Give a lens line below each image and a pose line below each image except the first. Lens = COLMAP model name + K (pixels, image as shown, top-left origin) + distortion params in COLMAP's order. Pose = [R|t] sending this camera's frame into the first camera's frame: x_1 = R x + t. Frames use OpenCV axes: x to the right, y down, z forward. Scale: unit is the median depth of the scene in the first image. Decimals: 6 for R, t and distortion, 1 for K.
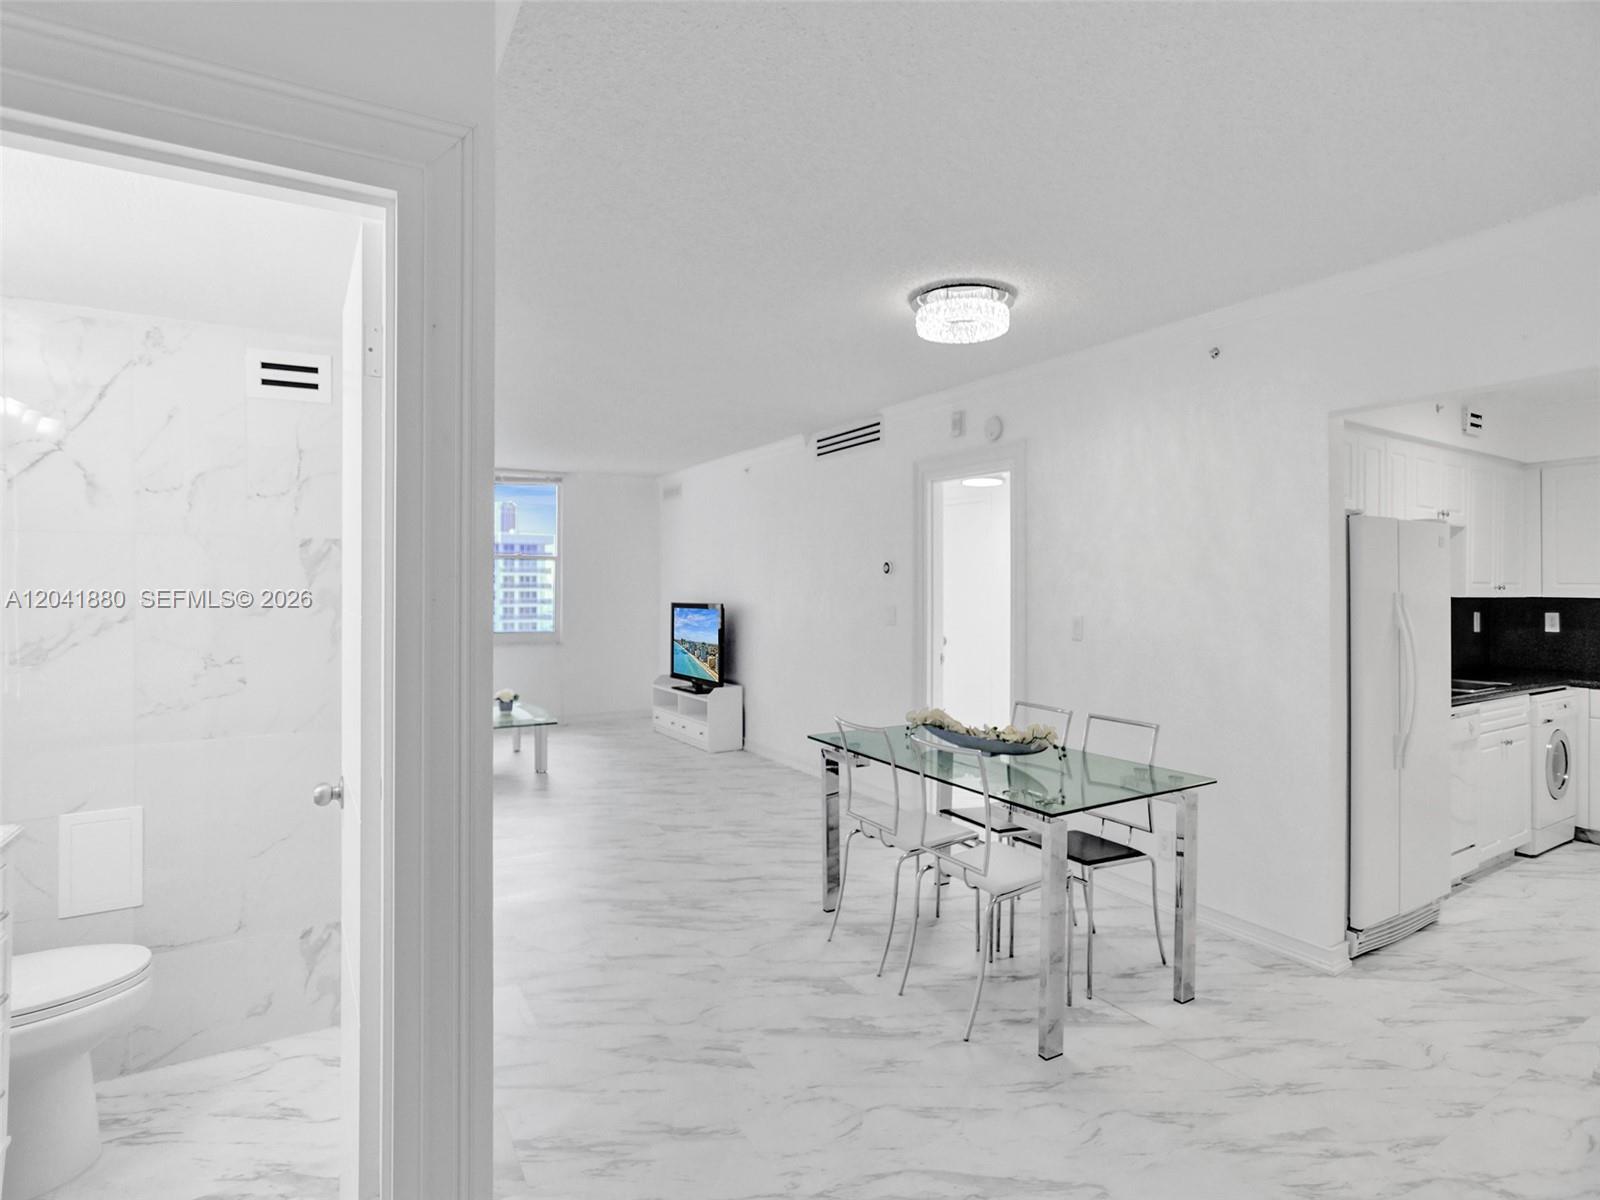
lens RADIAL K [[813.5, 0, 796.3], [0, 813.5, 567.1], [0, 0, 1]] dist [-0.080090, 0.030315]
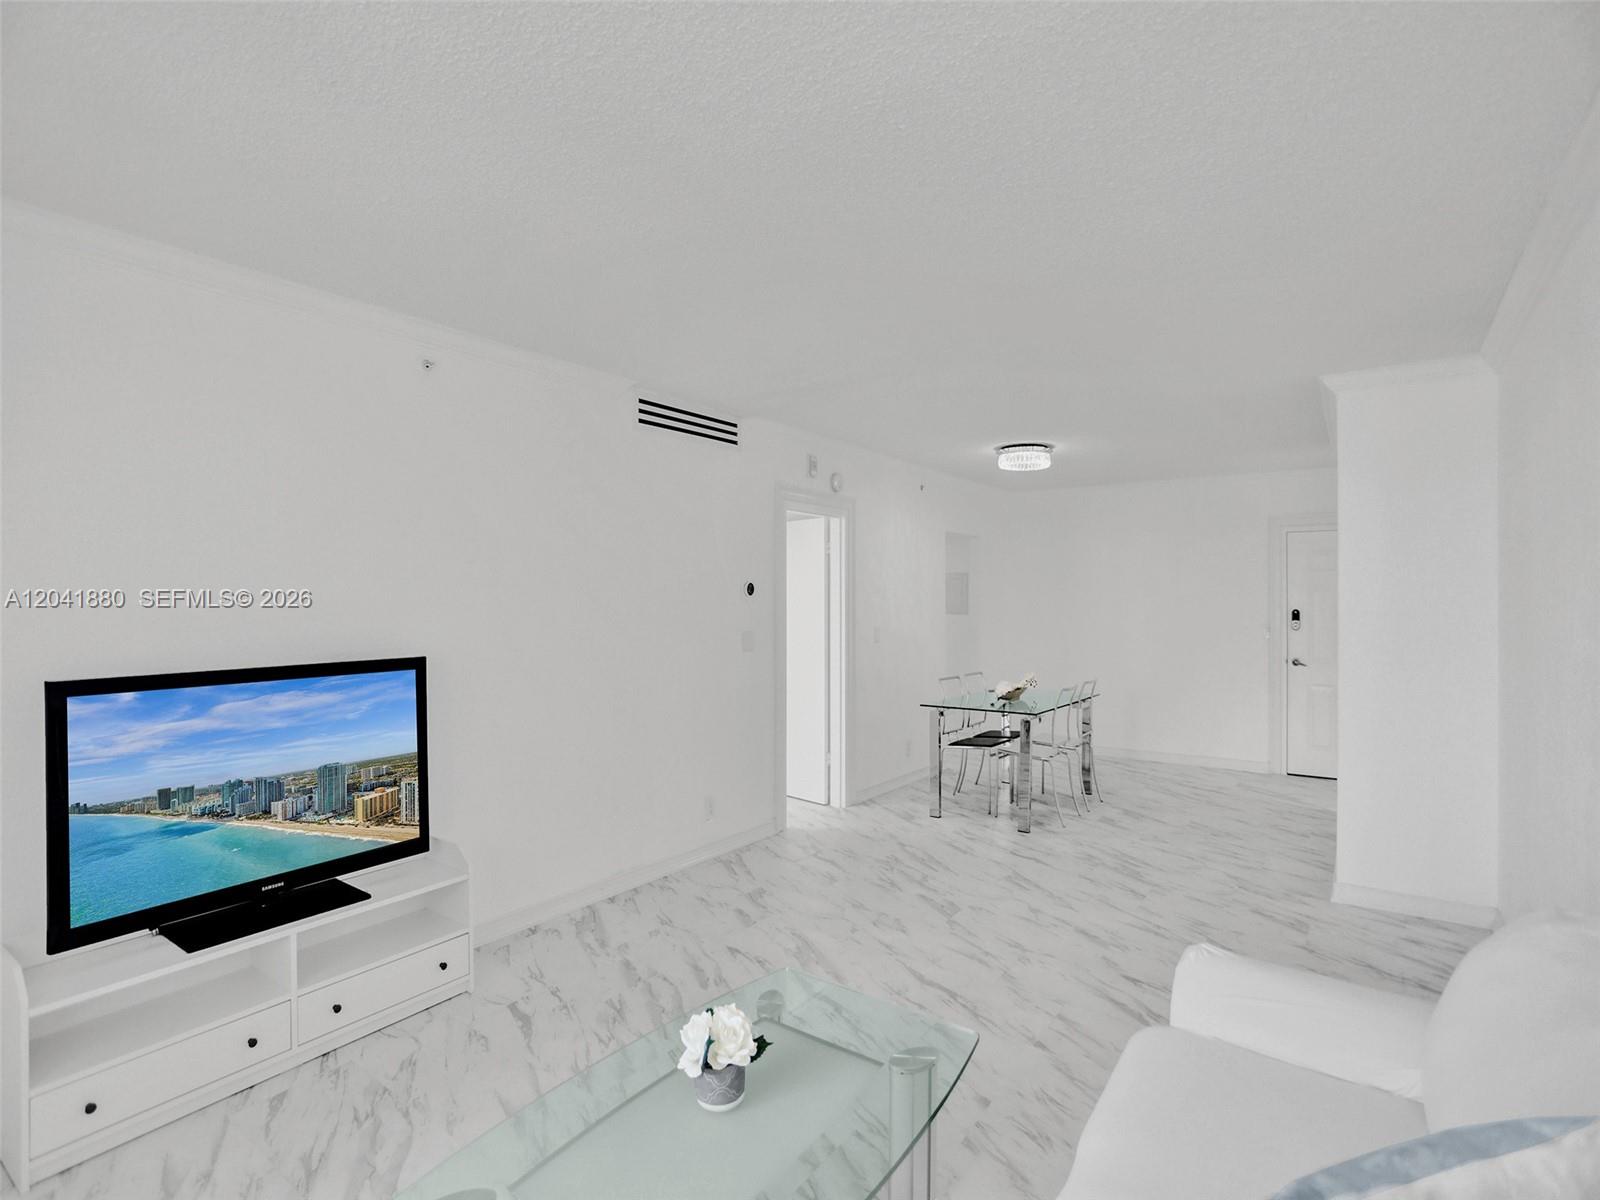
lens RADIAL K [[786.2, 0, 793.5], [0, 786.2, 603.1], [0, 0, 1]] dist [-0.059012, 0.027283]
pose [[-0.391961, -0.003761, 0.919974, -0.966610], [-0.020216, 0.999785, -0.004526, 0.026580], [-0.919760, -0.020372, -0.391953, 1.729893]]
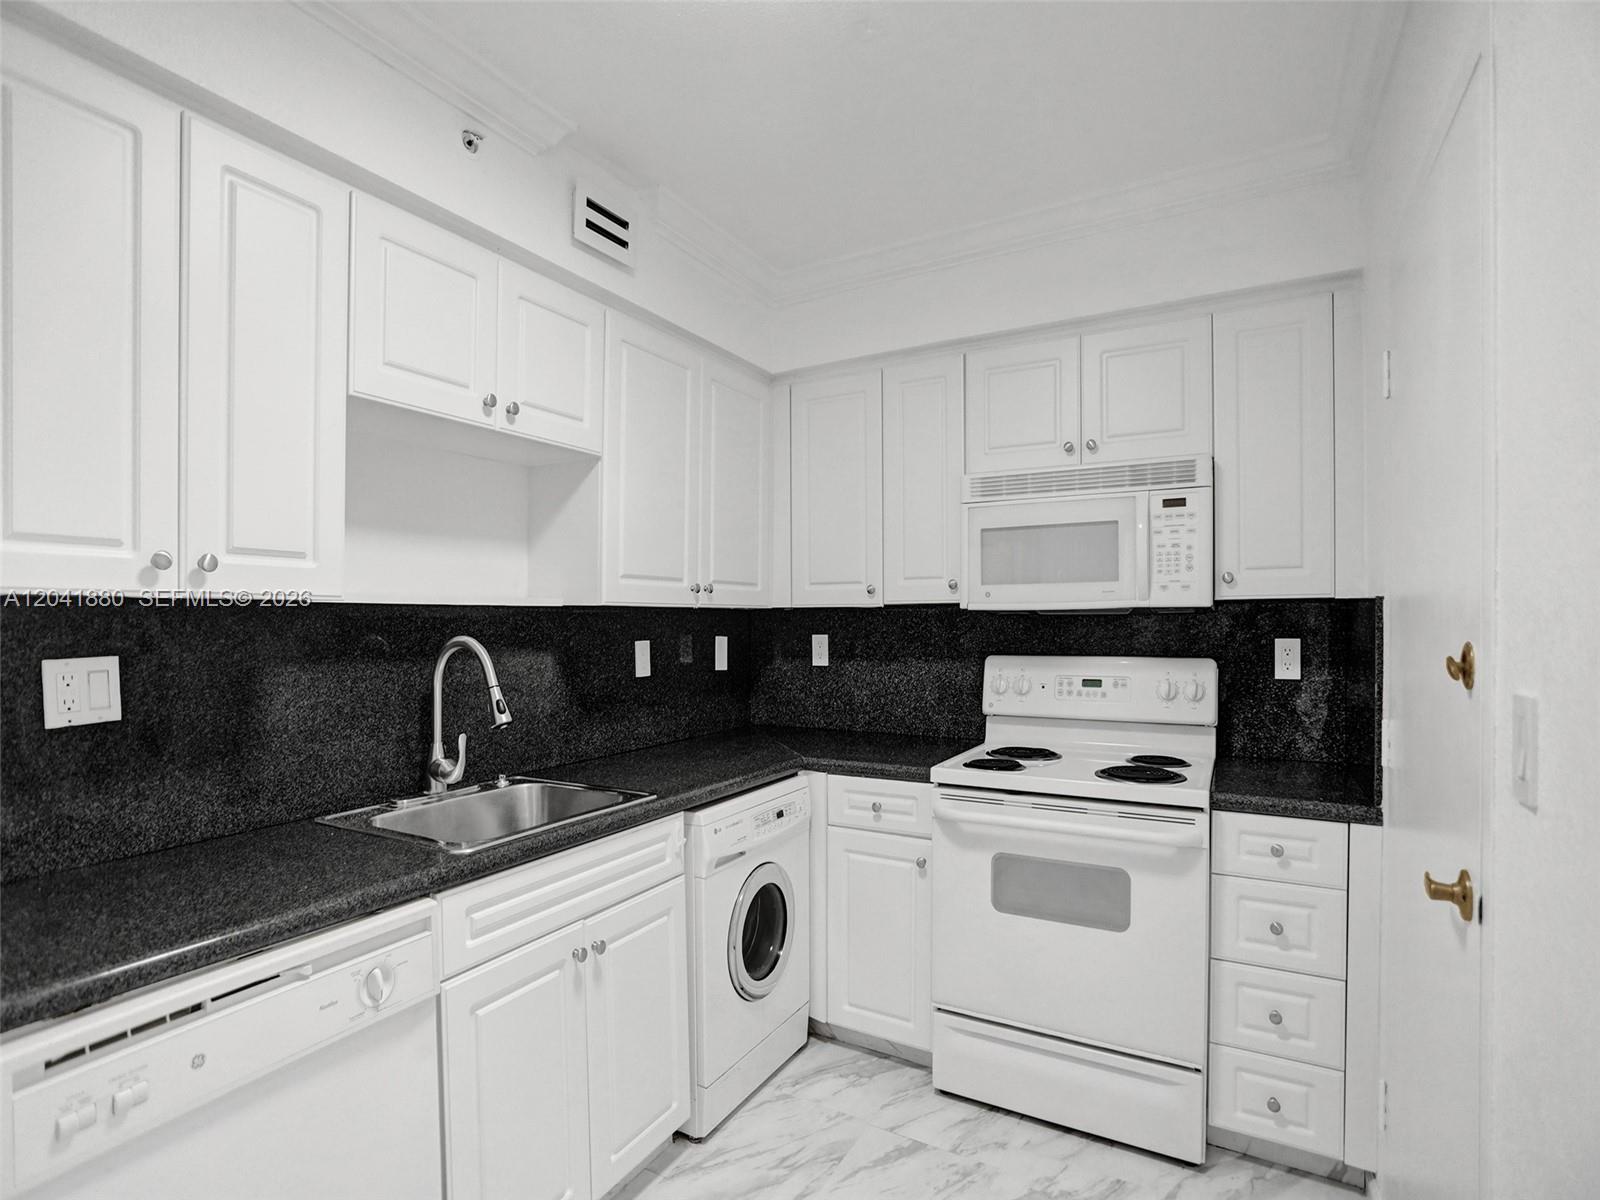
lens RADIAL K [[804.6, 0, 790.4], [0, 804.6, 612.5], [0, 0, 1]] dist [-0.073412, 0.033617]
pose [[0.868173, -0.006931, 0.496214, 0.849314], [-0.002572, 0.999826, 0.018465, 0.040218], [-0.496256, -0.017307, 0.868004, 0.615564]]
